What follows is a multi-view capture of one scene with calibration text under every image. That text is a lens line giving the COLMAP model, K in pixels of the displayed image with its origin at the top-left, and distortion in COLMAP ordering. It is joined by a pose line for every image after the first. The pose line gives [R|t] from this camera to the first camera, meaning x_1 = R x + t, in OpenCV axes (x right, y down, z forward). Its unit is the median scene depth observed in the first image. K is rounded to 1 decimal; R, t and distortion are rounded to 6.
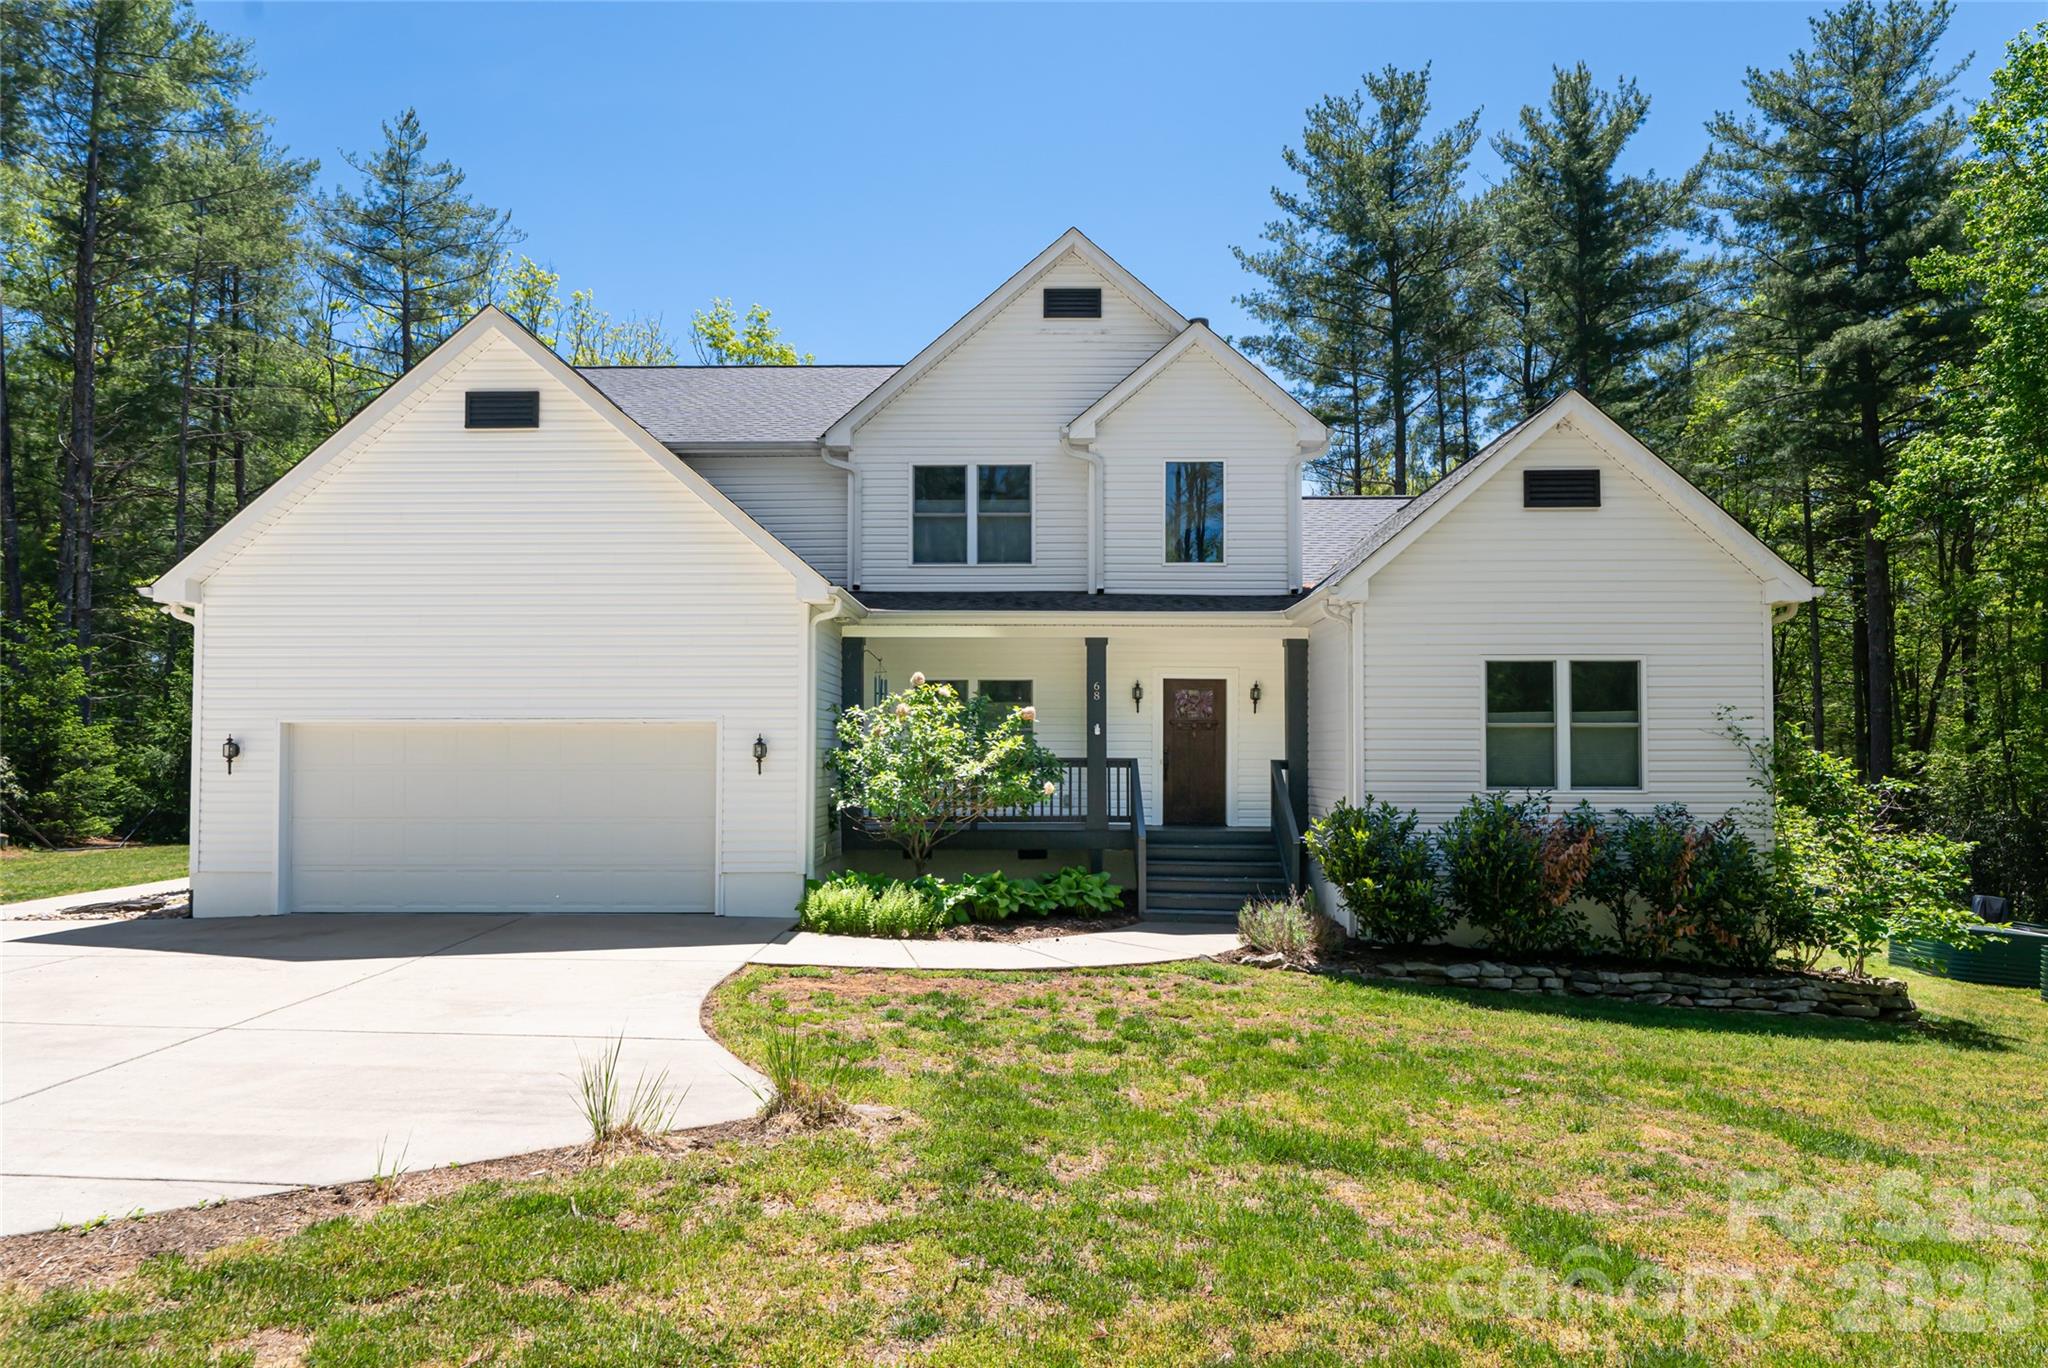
lens RADIAL K [[1240.0, 0, 1025.9], [0, 1240.0, 726.2], [0, 0, 1]] dist [-0.002840, -0.002419]
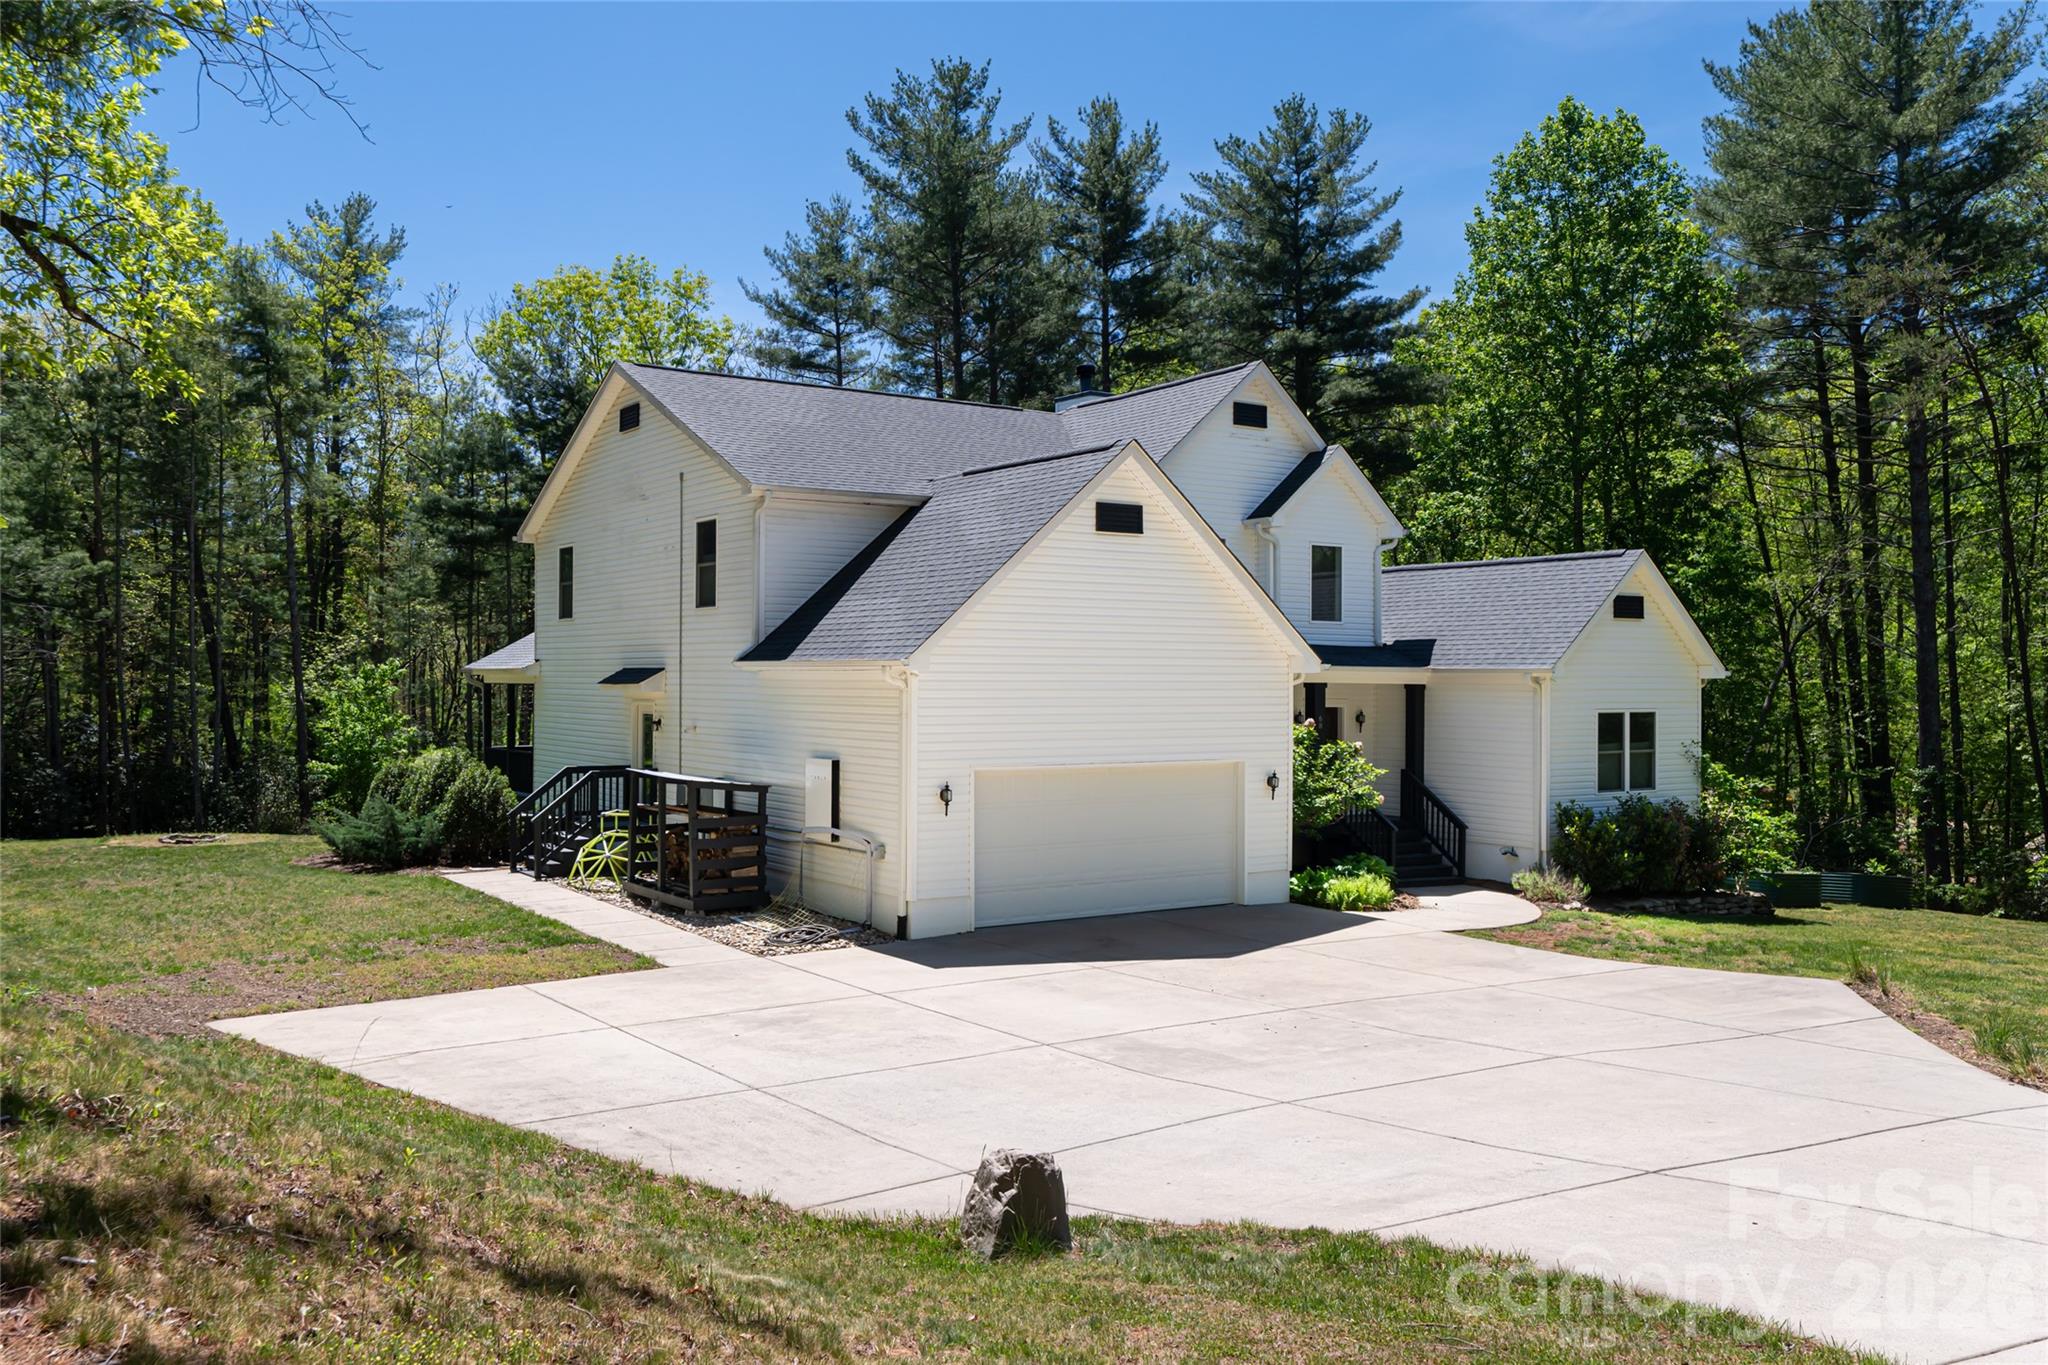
lens RADIAL K [[1367.1, 0, 1052.3], [0, 1367.1, 678.4], [0, 0, 1]] dist [-0.003632, -0.000465]
pose [[0.860096, 0.011305, 0.510007, -1.140194], [-0.017459, 0.999821, 0.007281, -0.097155], [-0.509834, -0.015167, 0.860139, -0.165621]]
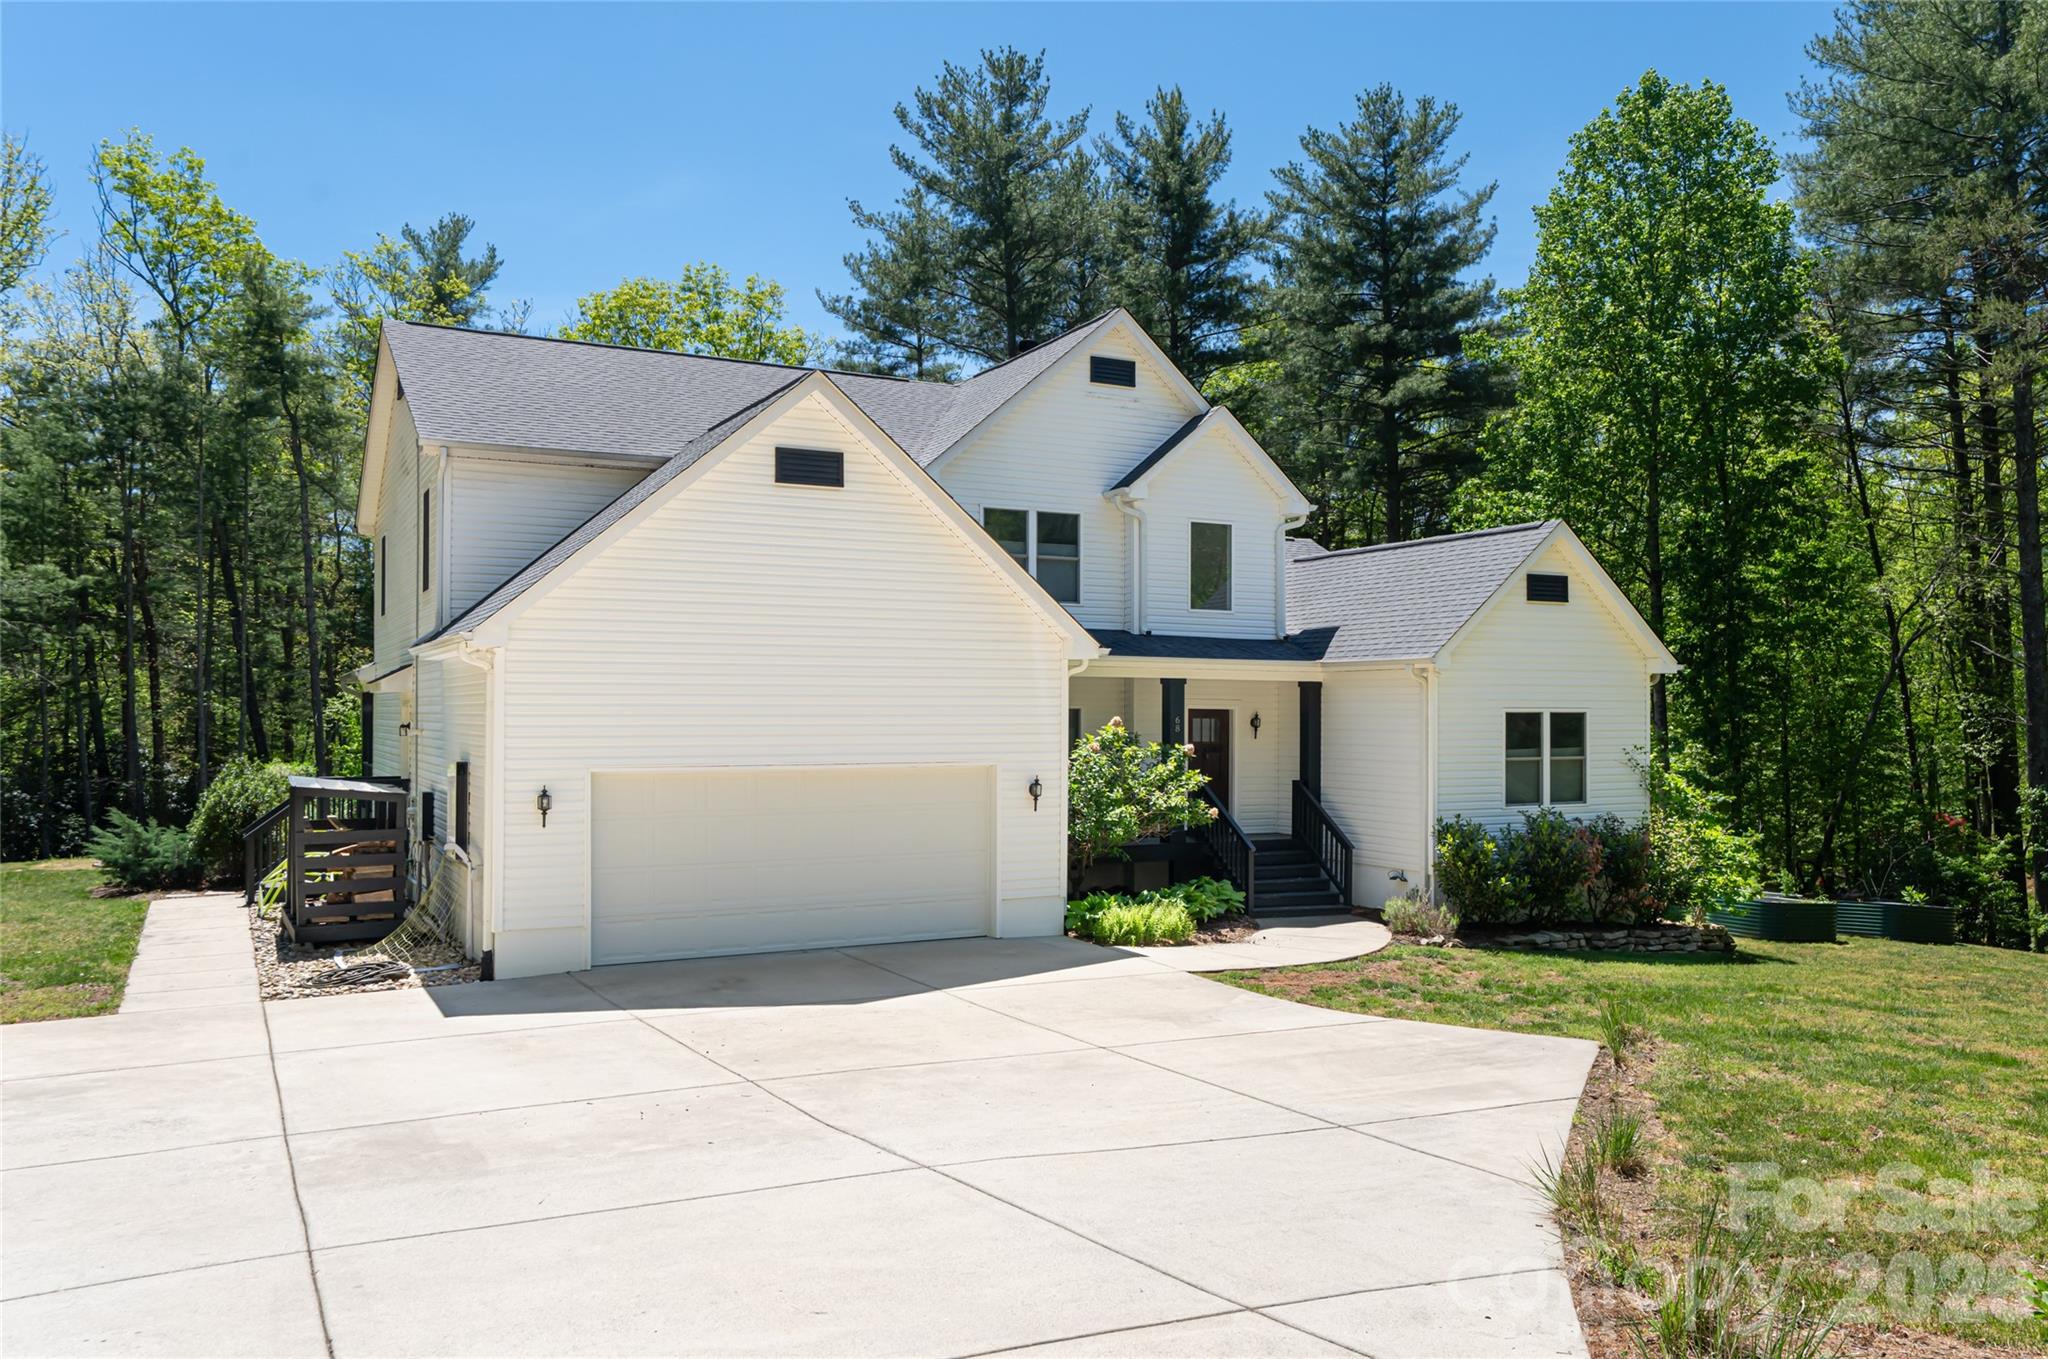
lens RADIAL K [[1416.2, 0, 1084.3], [0, 1416.2, 685.7], [0, 0, 1]] dist [-0.003986, 0.002991]
pose [[0.882527, 0.012376, 0.470099, -0.771627], [-0.012912, 0.999914, -0.002083, -0.071850], [-0.470084, -0.004232, 0.882611, -0.159158]]
